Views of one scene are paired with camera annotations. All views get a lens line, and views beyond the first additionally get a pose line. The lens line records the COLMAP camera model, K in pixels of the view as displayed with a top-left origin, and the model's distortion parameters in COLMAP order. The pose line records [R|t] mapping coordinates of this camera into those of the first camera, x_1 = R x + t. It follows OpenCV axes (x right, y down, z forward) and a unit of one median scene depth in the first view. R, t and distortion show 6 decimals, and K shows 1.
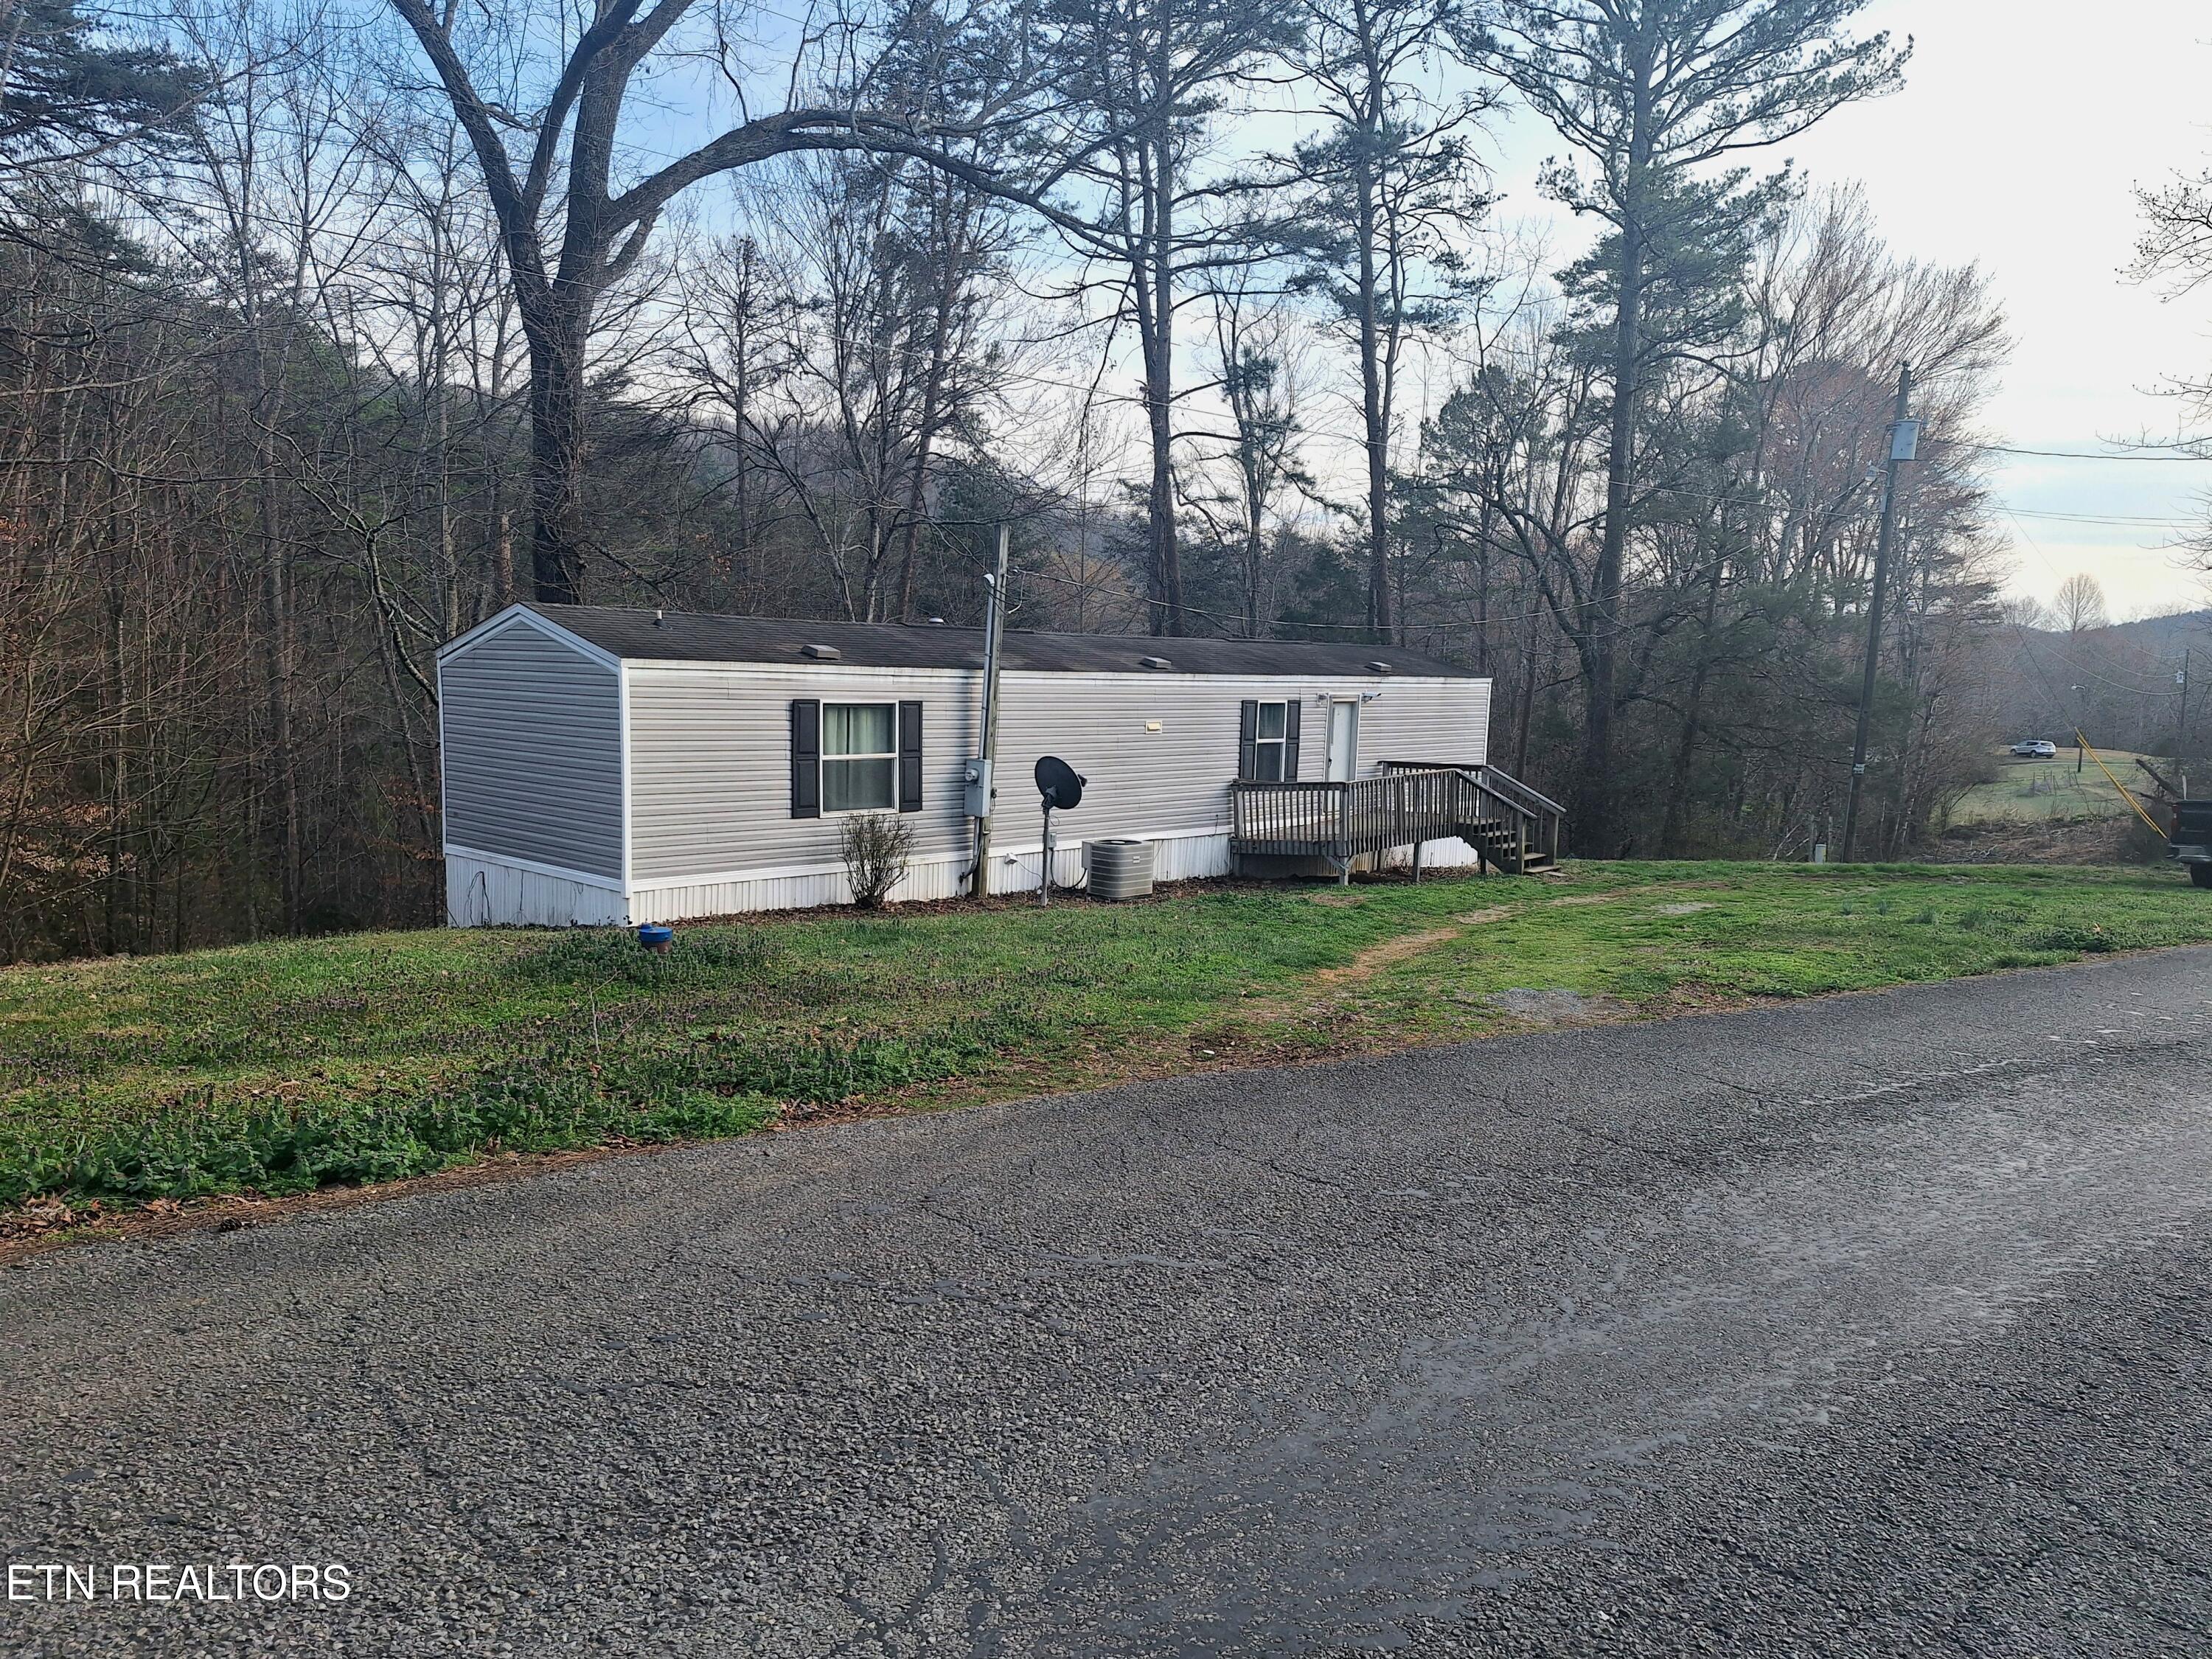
lens RADIAL K [[1564.5, 0, 1103.3], [0, 1564.5, 862.2], [0, 0, 1]] dist [0.118028, -0.172858]
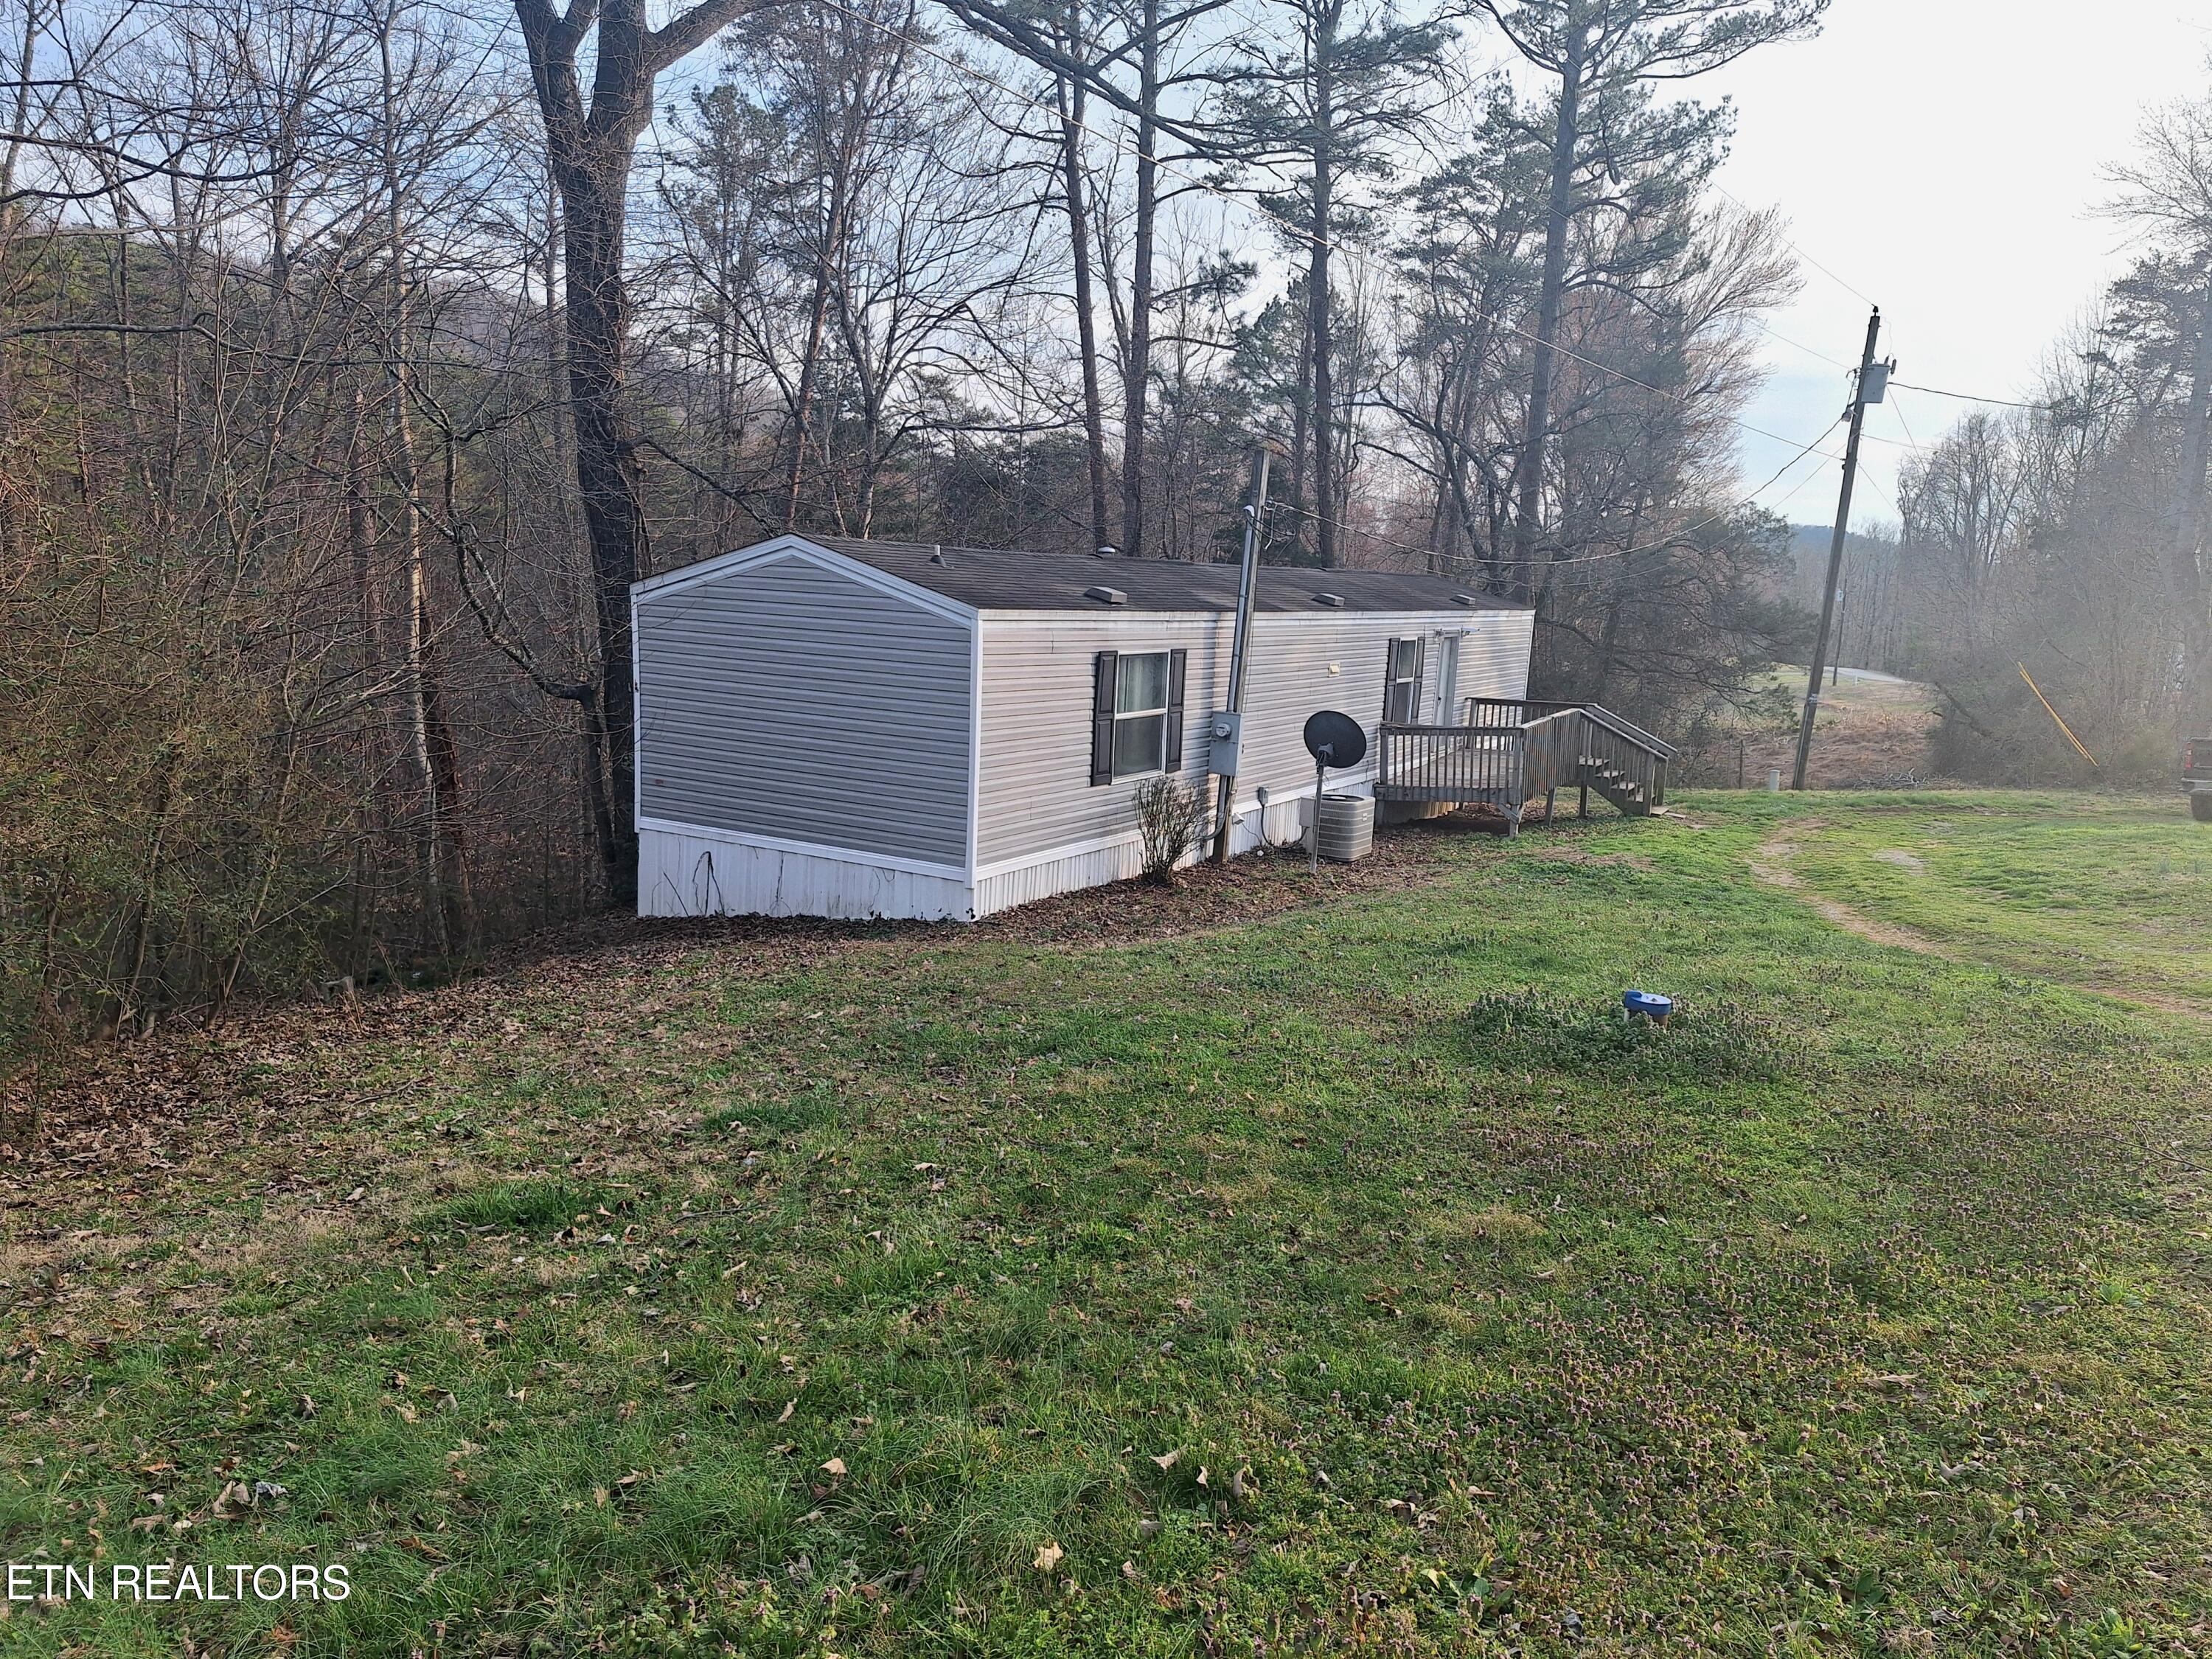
lens RADIAL K [[1557.3, 0, 1123.1], [0, 1557.3, 864.0], [0, 0, 1]] dist [0.083719, -0.091274]
pose [[0.972171, -0.025675, 0.232860, -0.244634], [0.009780, 0.997558, 0.069161, -0.028453], [-0.234067, -0.064959, 0.970048, 0.091039]]
